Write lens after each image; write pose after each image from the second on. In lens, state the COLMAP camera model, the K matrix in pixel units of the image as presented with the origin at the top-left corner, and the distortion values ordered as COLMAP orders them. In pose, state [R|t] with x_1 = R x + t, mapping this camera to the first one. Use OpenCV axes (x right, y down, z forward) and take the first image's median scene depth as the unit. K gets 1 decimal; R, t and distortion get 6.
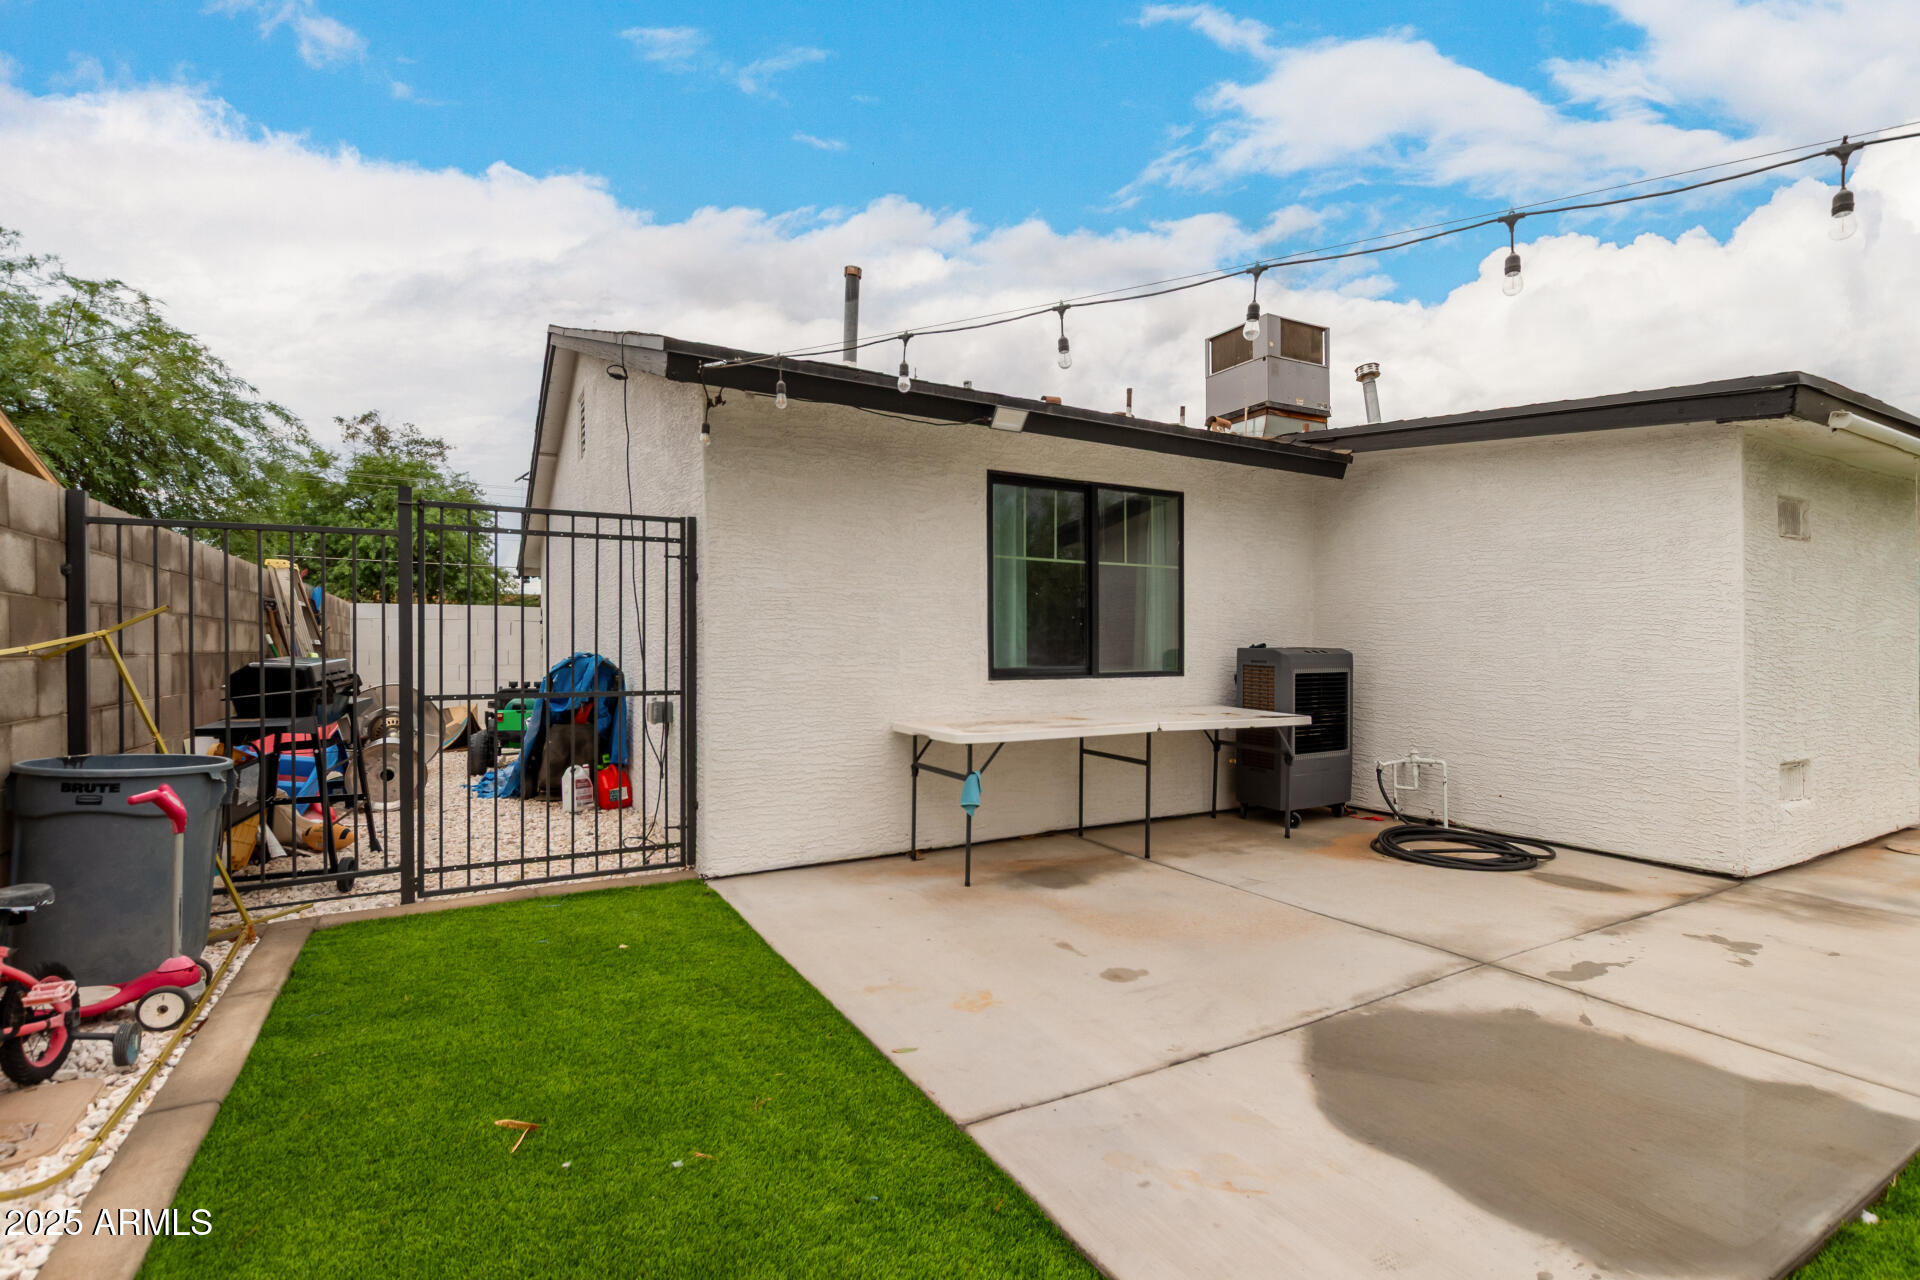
lens RADIAL K [[889.2, 0, 973.2], [0, 889.2, 654.6], [0, 0, 1]] dist [0.001768, -0.000615]
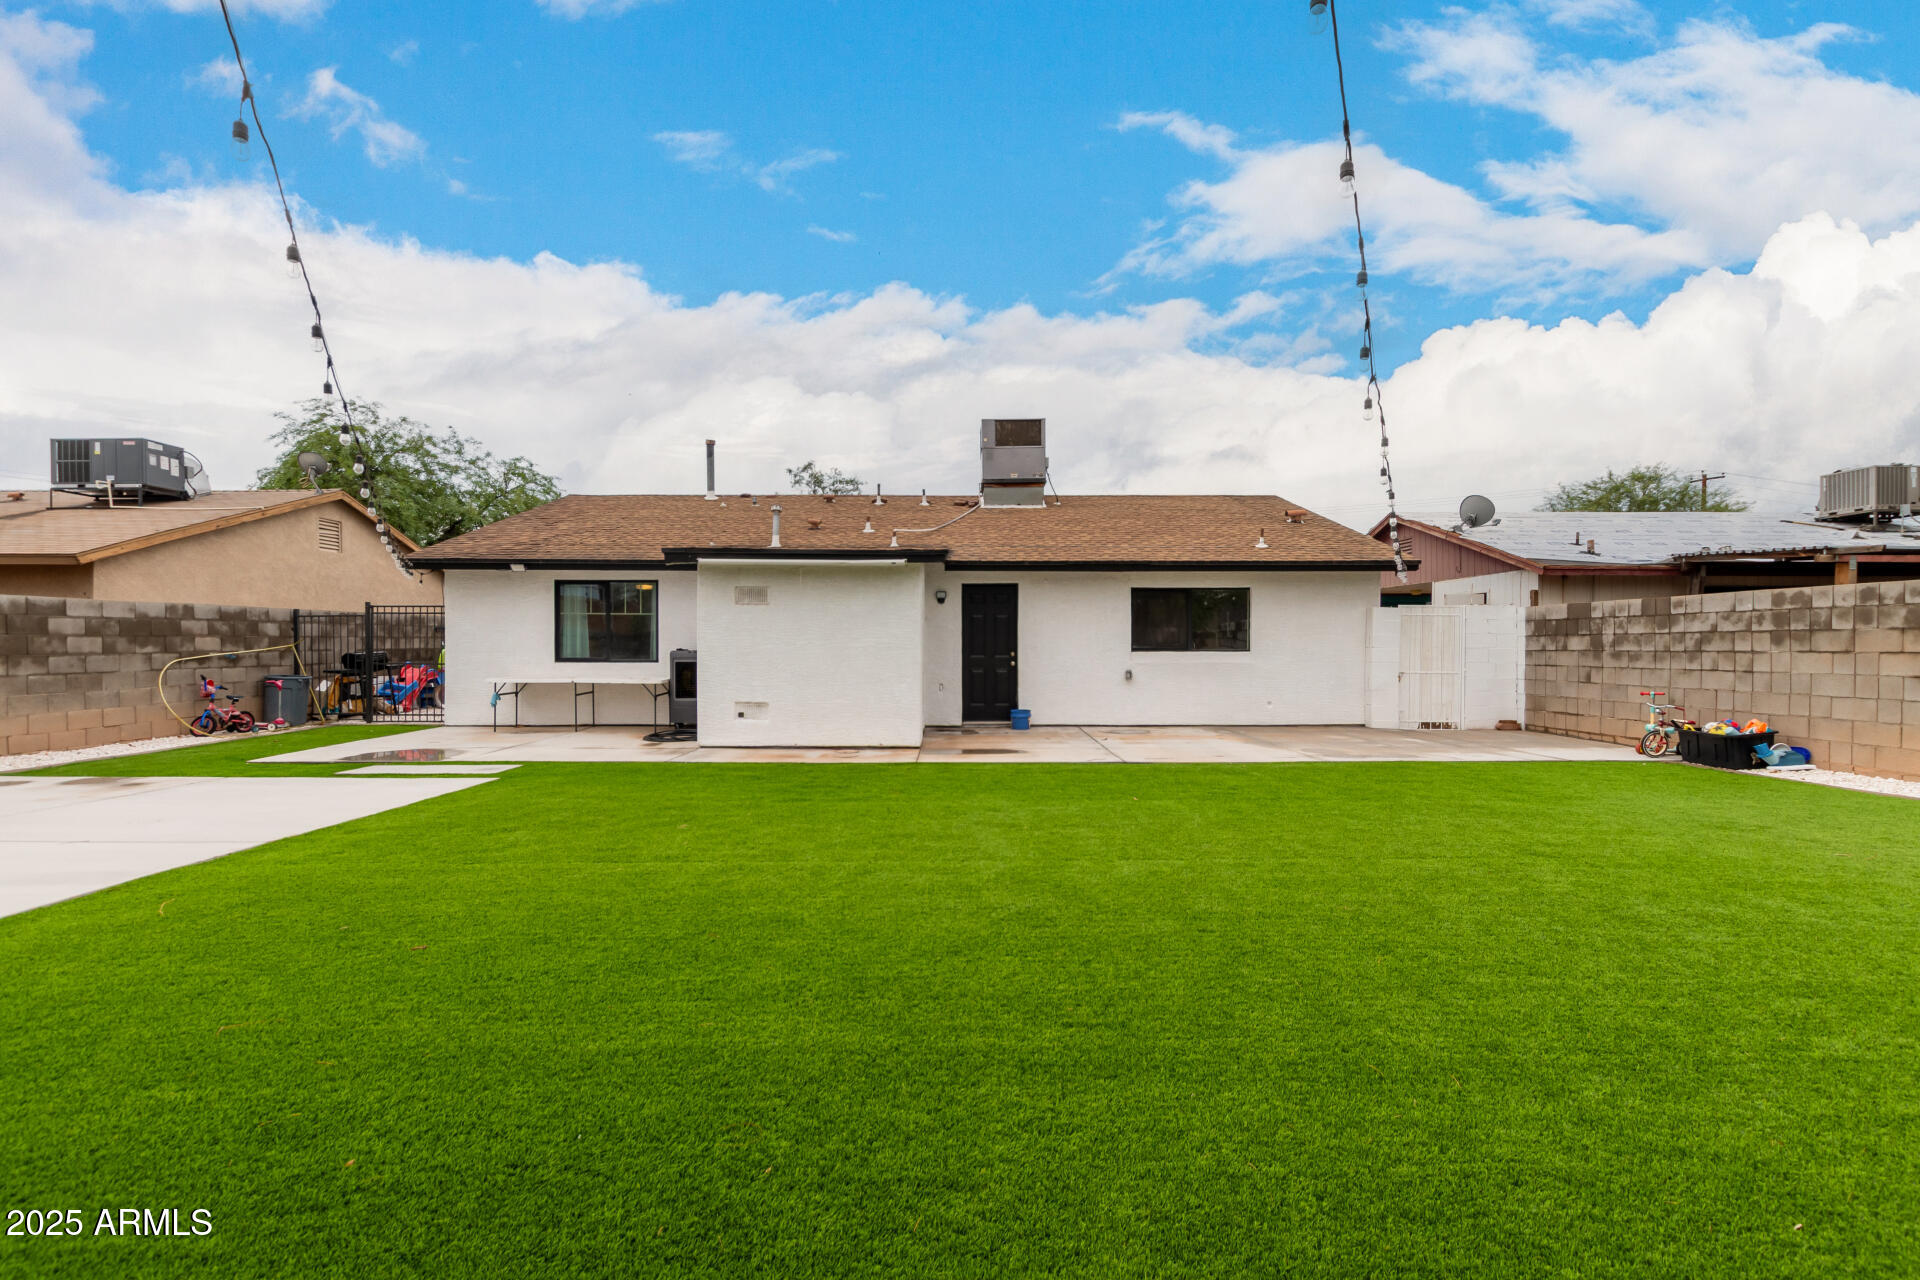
lens RADIAL K [[889.2, 0, 942.8], [0, 889.2, 636.5], [0, 0, 1]] dist [0.001768, -0.000615]
pose [[0.870286, 0.000197, -0.492547, 1.904114], [-0.006624, 0.999914, -0.011303, -0.020130], [0.492502, 0.013099, 0.870213, -0.568143]]
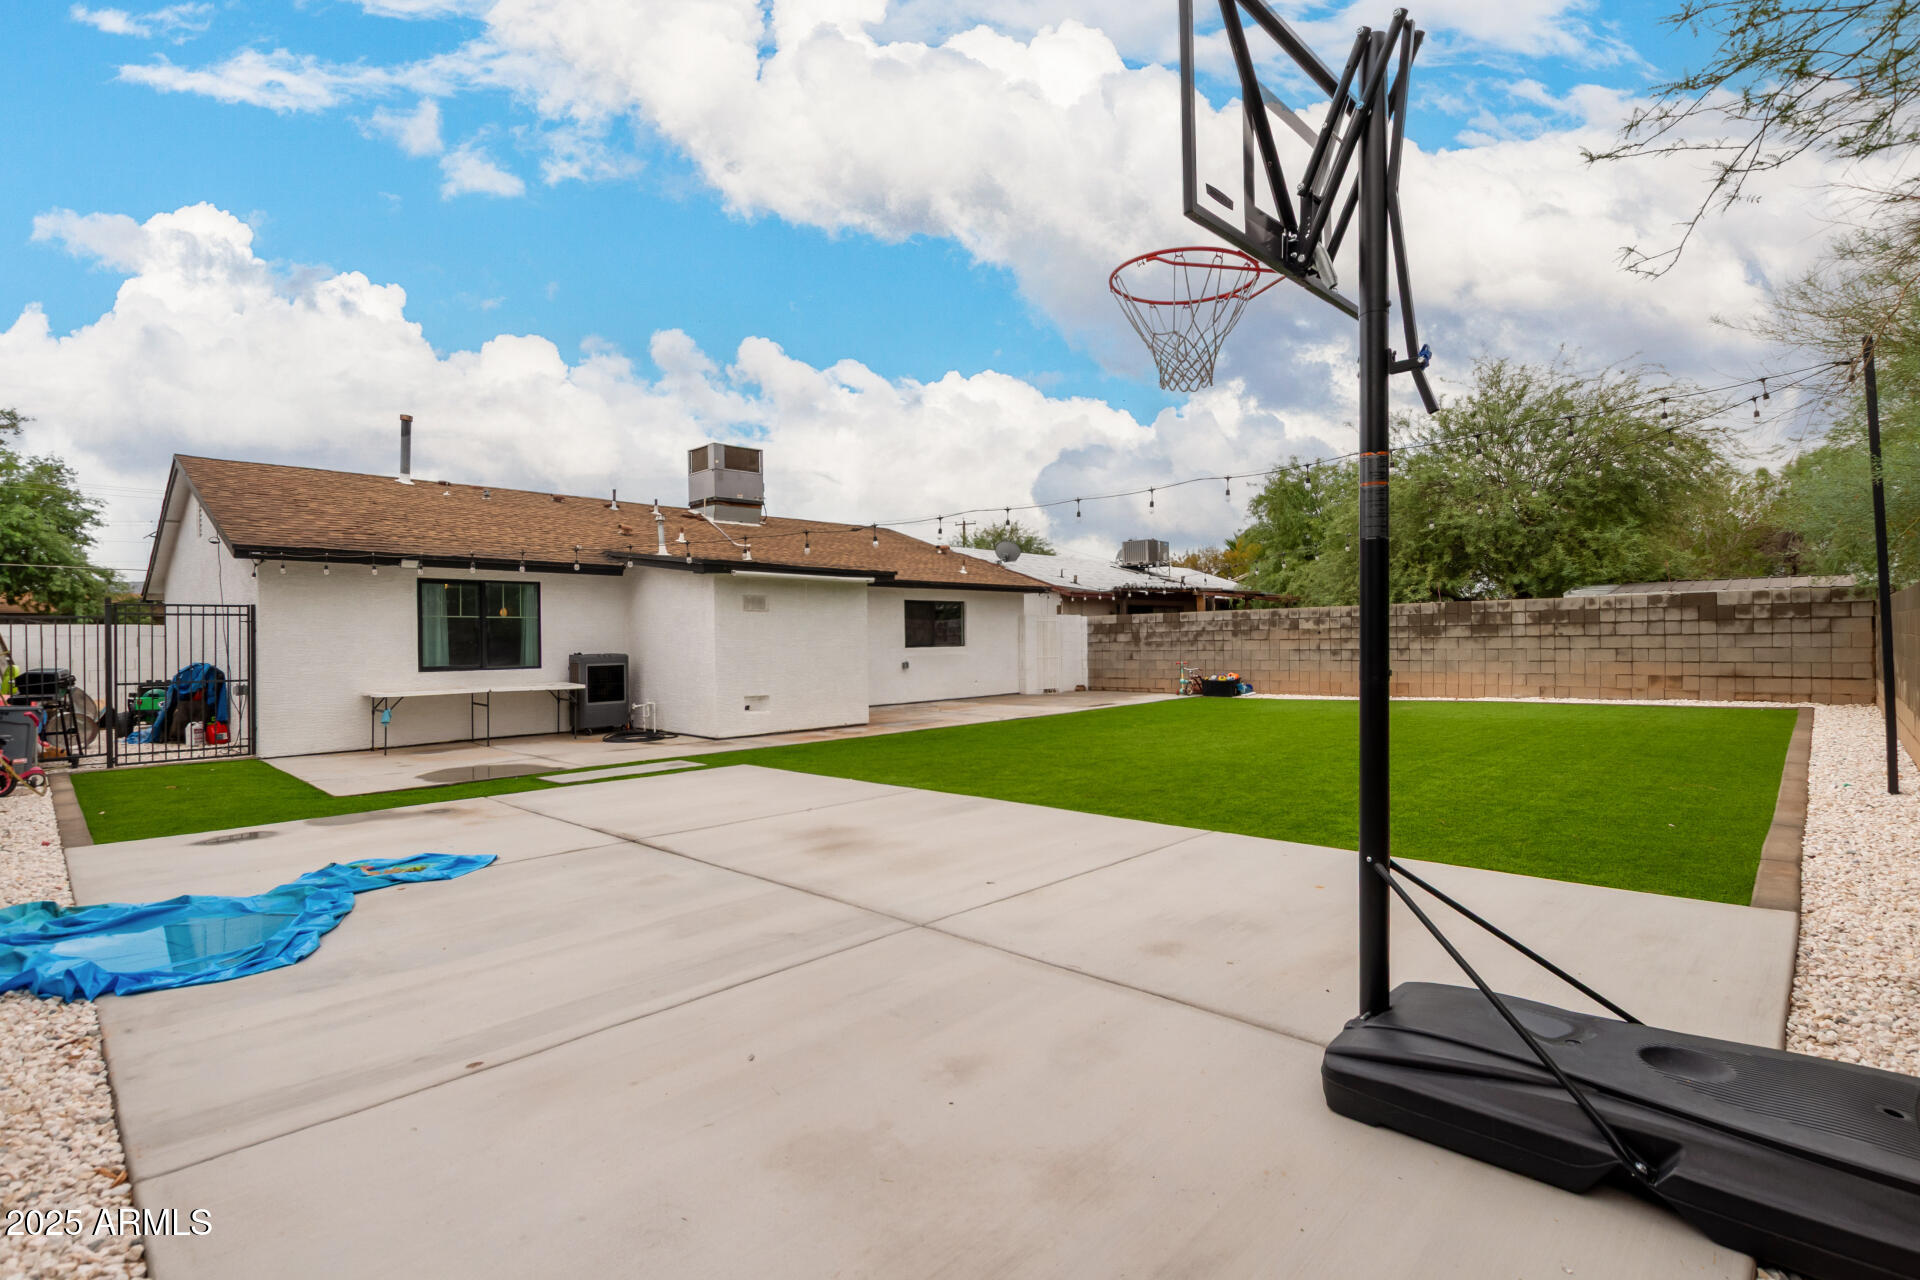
lens RADIAL K [[889.2, 0, 977.7], [0, 889.2, 633.5], [0, 0, 1]] dist [0.001768, -0.000615]
pose [[0.956571, -0.009231, 0.291353, 0.604358], [0.013278, 0.999841, -0.011916, -0.019010], [-0.291197, 0.015267, 0.956541, -1.313950]]
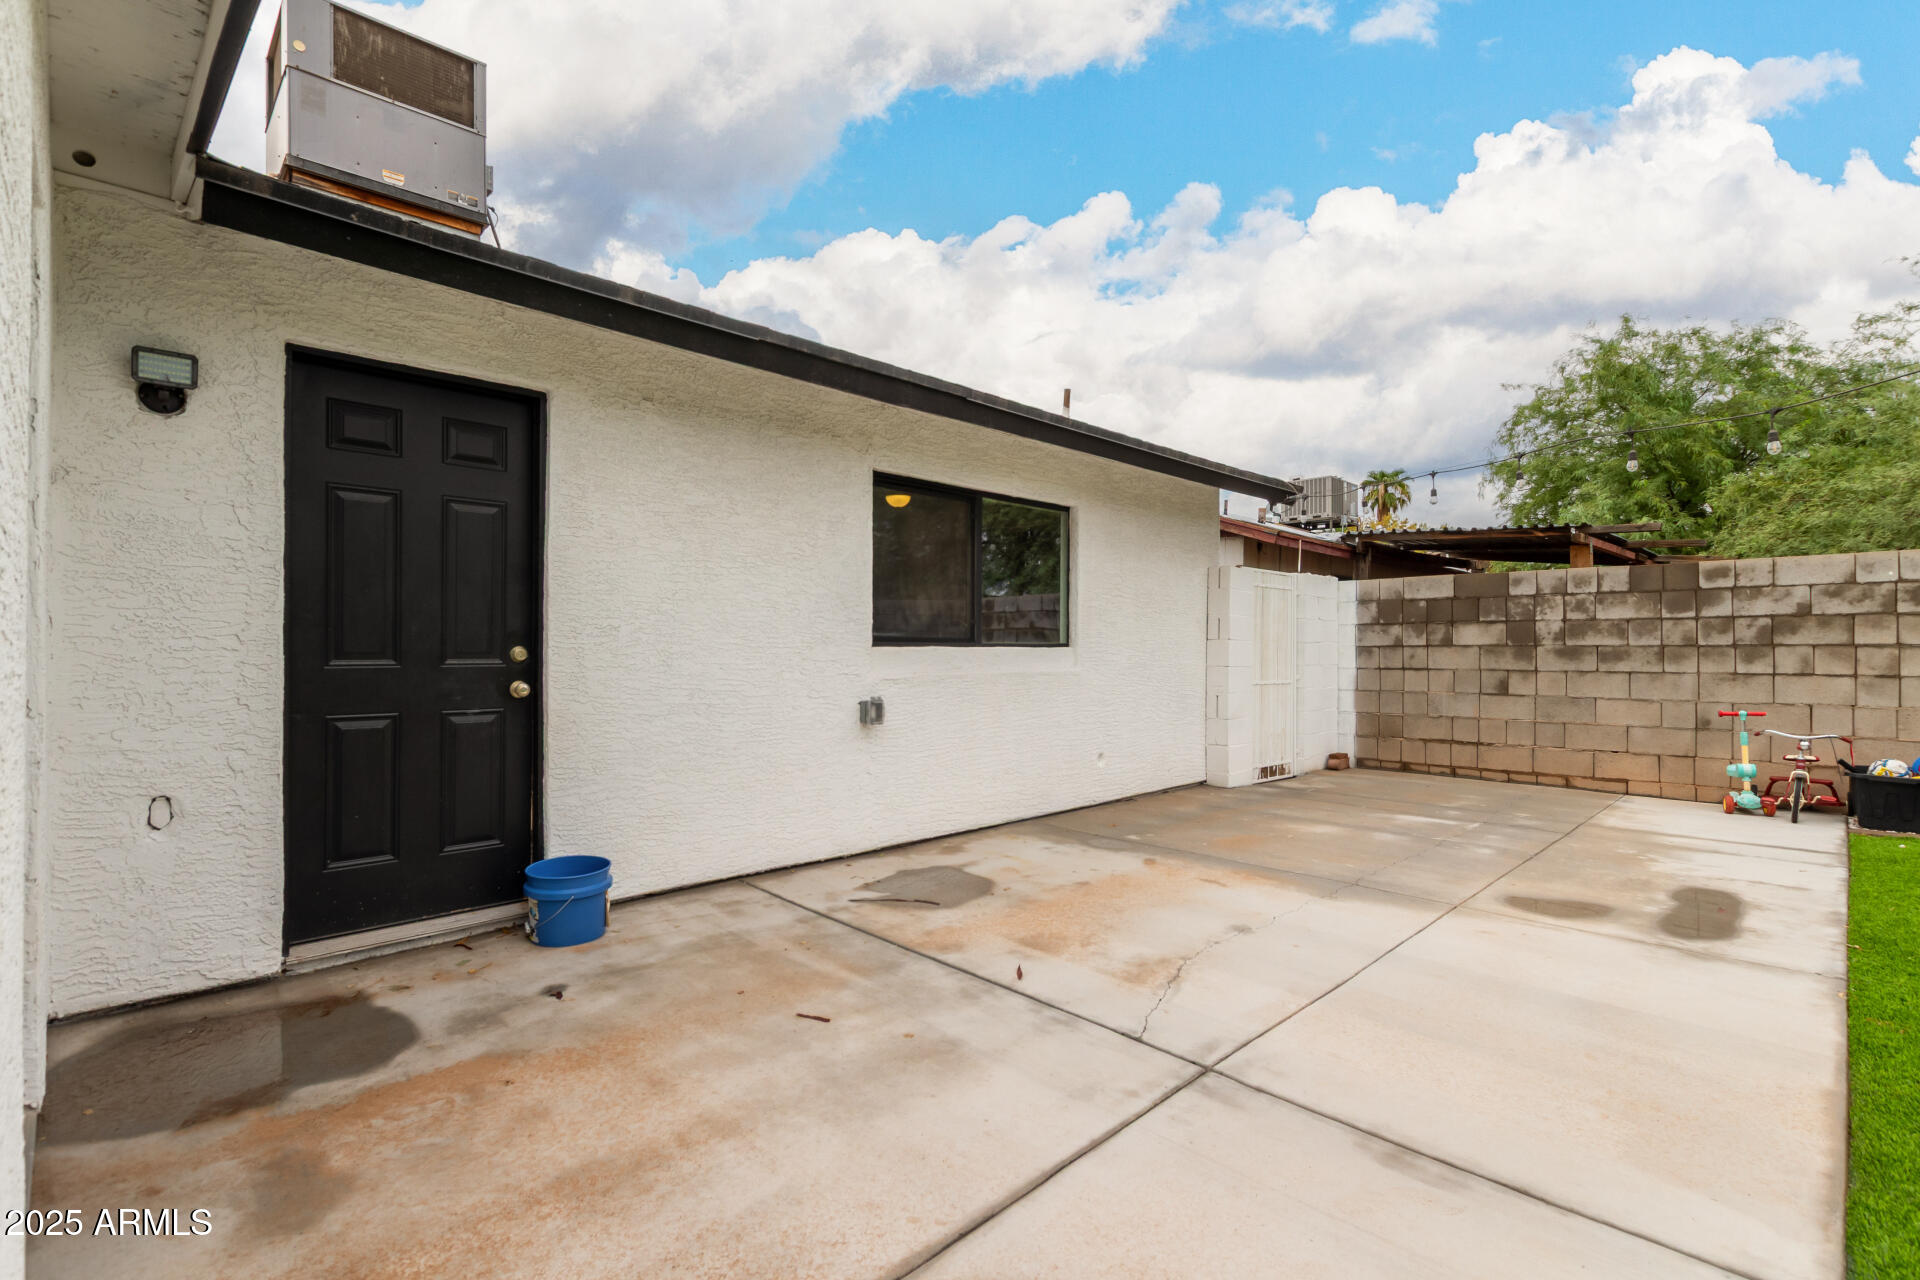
lens RADIAL K [[889.2, 0, 970.8], [0, 889.2, 646.6], [0, 0, 1]] dist [0.001768, -0.000615]
pose [[0.964206, 0.008390, 0.265020, 1.104223], [-0.006507, 0.999947, -0.007981, -0.004398], [-0.265073, 0.005971, 0.964210, 0.780458]]
